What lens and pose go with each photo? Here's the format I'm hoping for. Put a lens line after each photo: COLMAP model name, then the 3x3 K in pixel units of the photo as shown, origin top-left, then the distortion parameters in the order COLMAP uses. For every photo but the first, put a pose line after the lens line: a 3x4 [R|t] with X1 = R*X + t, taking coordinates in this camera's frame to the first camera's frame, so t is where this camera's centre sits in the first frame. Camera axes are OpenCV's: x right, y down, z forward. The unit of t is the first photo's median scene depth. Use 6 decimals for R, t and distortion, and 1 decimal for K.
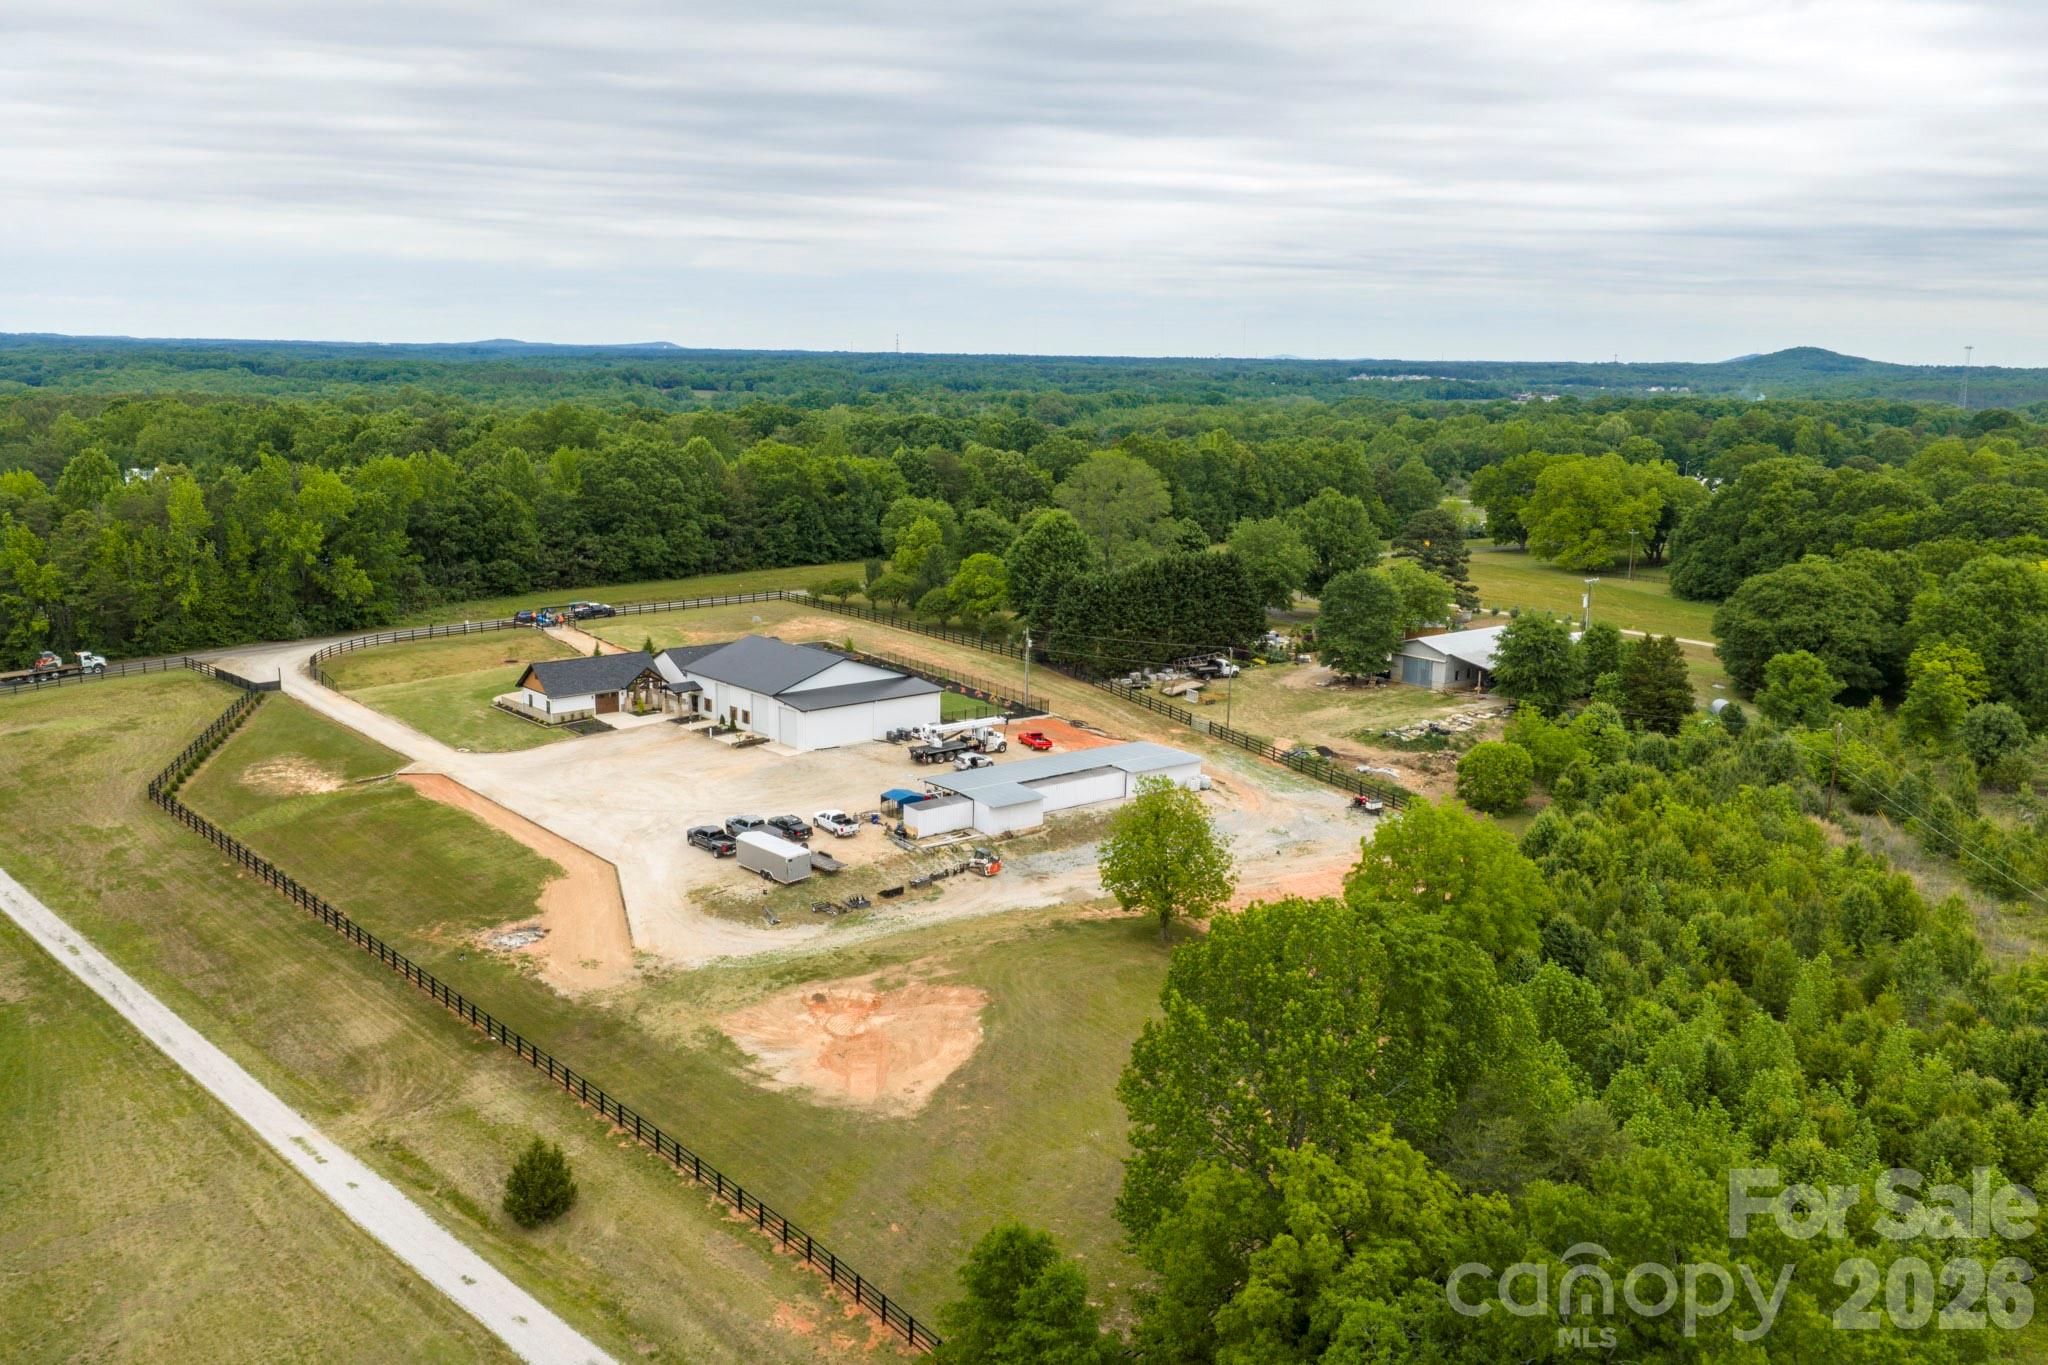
lens RADIAL K [[1697.0, 0, 1029.7], [0, 1697.0, 684.5], [0, 0, 1]] dist [0.005822, -0.012589]
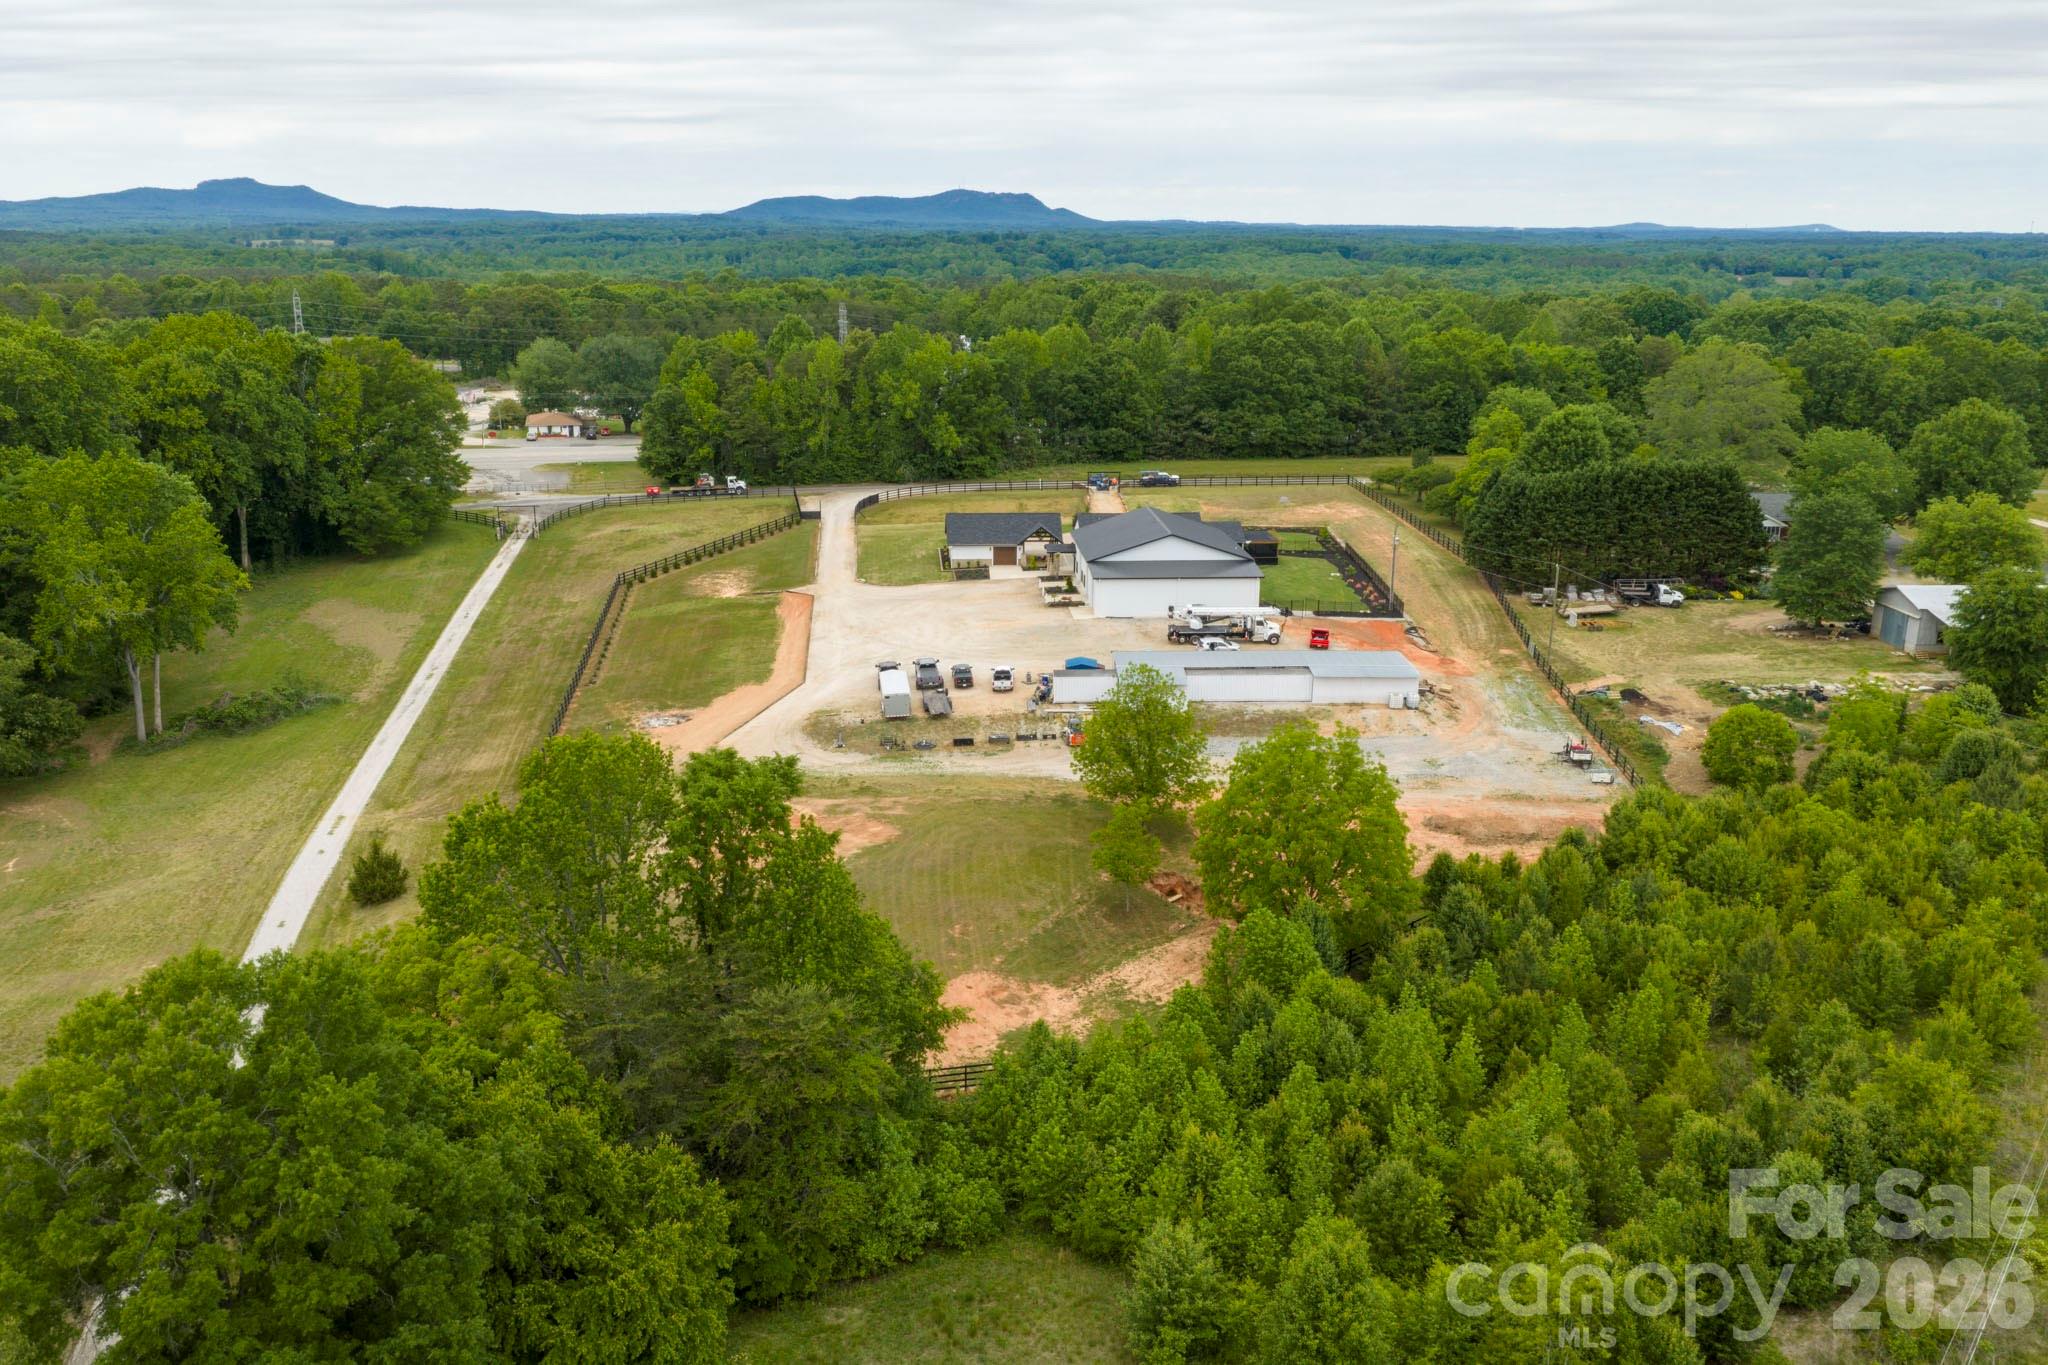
lens RADIAL K [[1697.0, 0, 1014.9], [0, 1697.0, 684.5], [0, 0, 1]] dist [0.005822, -0.012589]
pose [[0.799620, 0.147591, -0.582087, 0.363551], [-0.109705, 0.988917, 0.100041, -0.015275], [0.590401, -0.016137, 0.806949, 0.102785]]
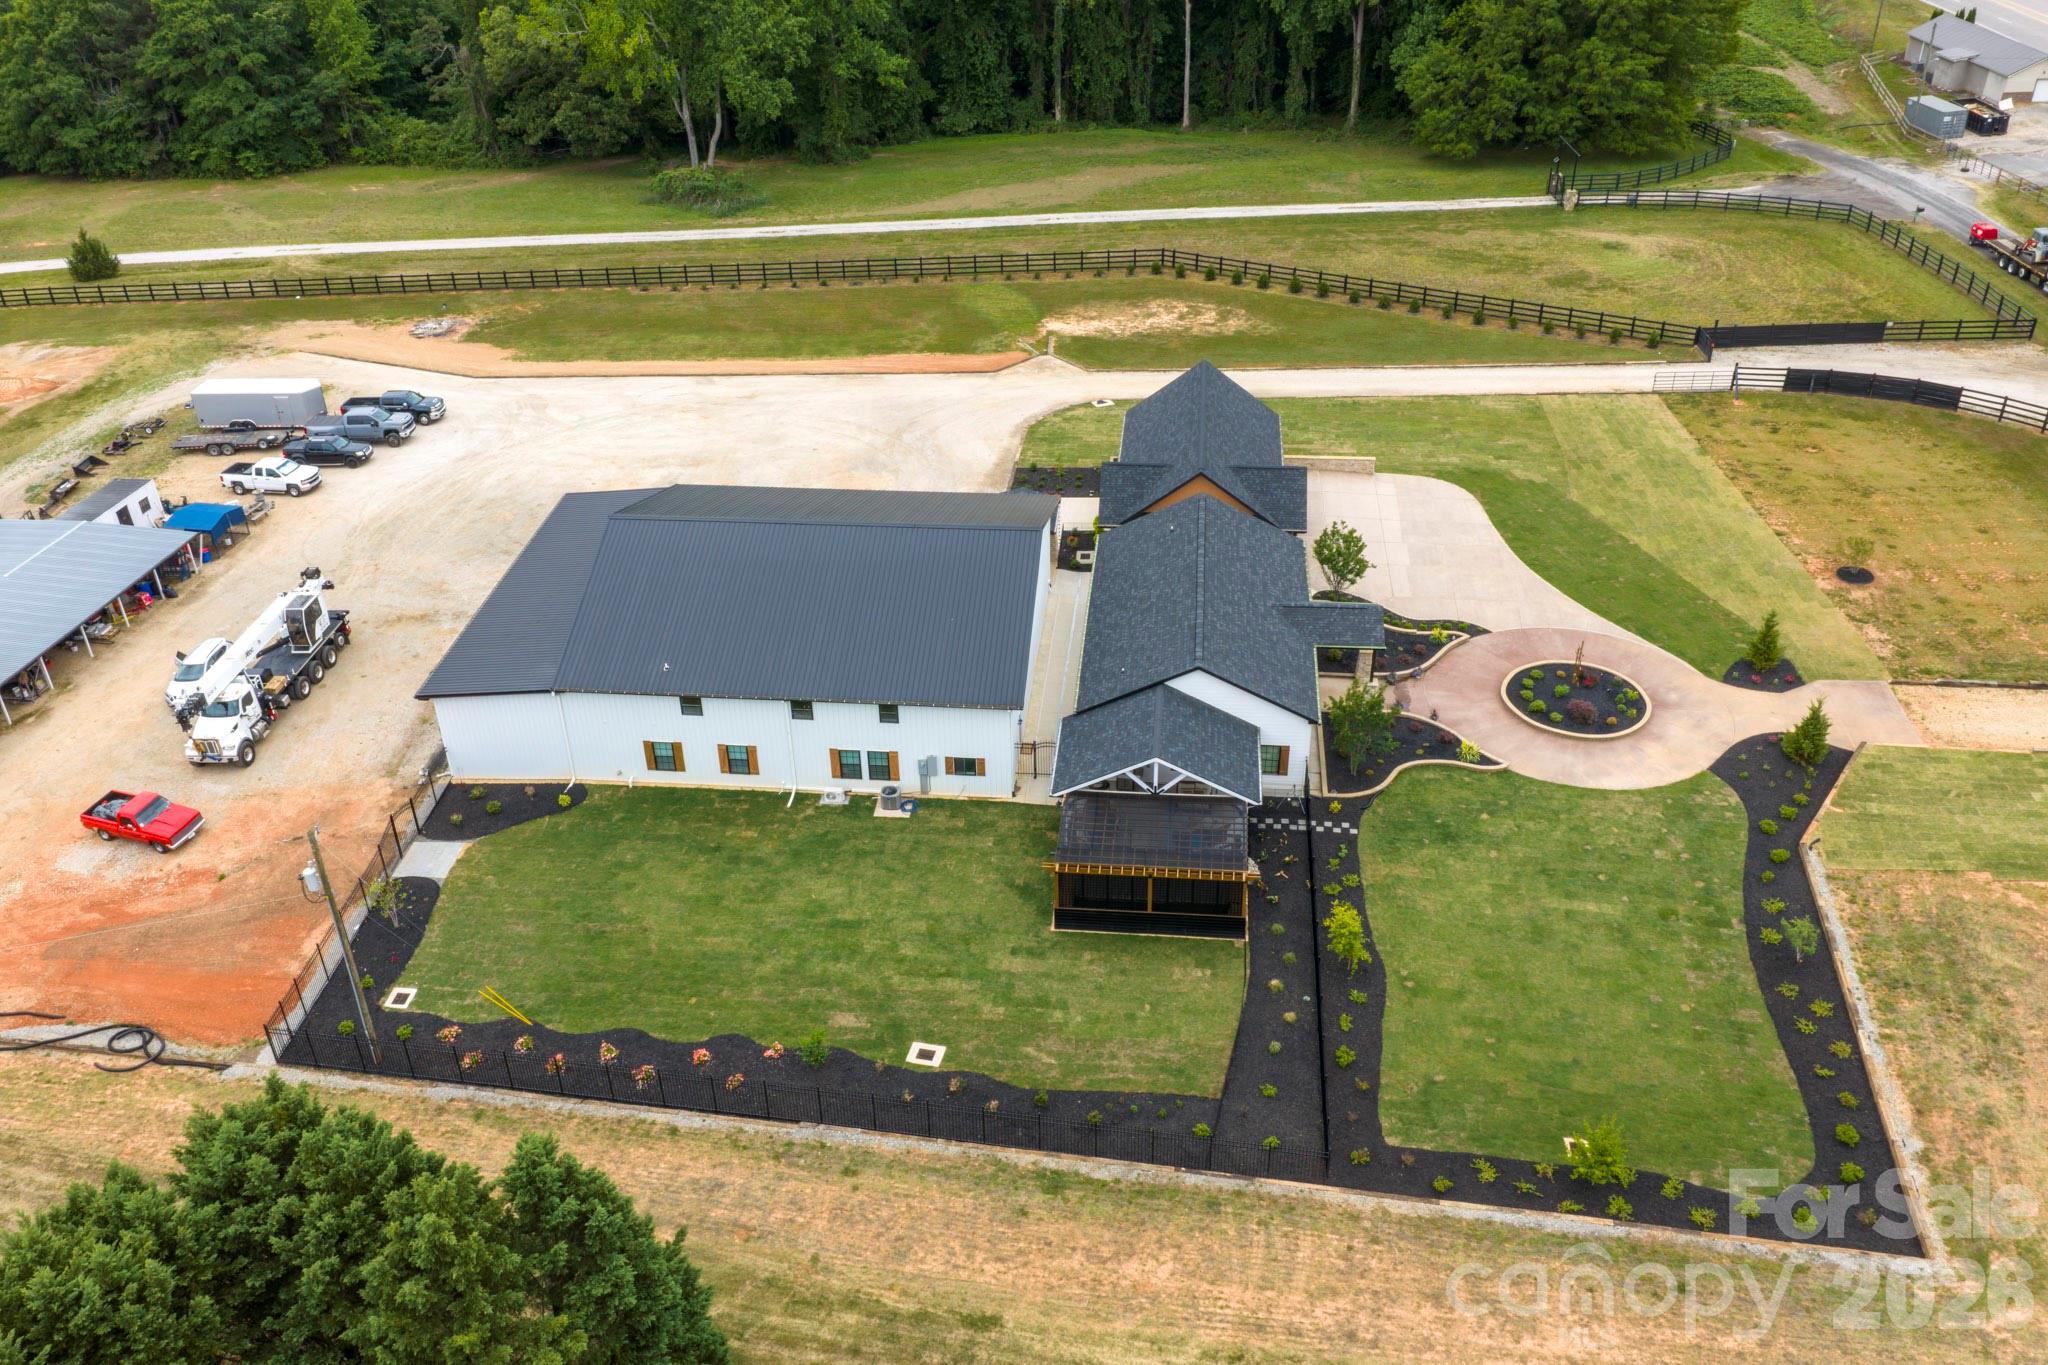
lens RADIAL K [[1697.0, 0, 1028.0], [0, 1697.0, 674.3], [0, 0, 1]] dist [0.005822, -0.012589]
pose [[-0.724994, 0.364271, -0.584543, 0.061598], [-0.123568, 0.766133, 0.630691, -0.217558], [0.677580, 0.529478, -0.510429, 1.109040]]
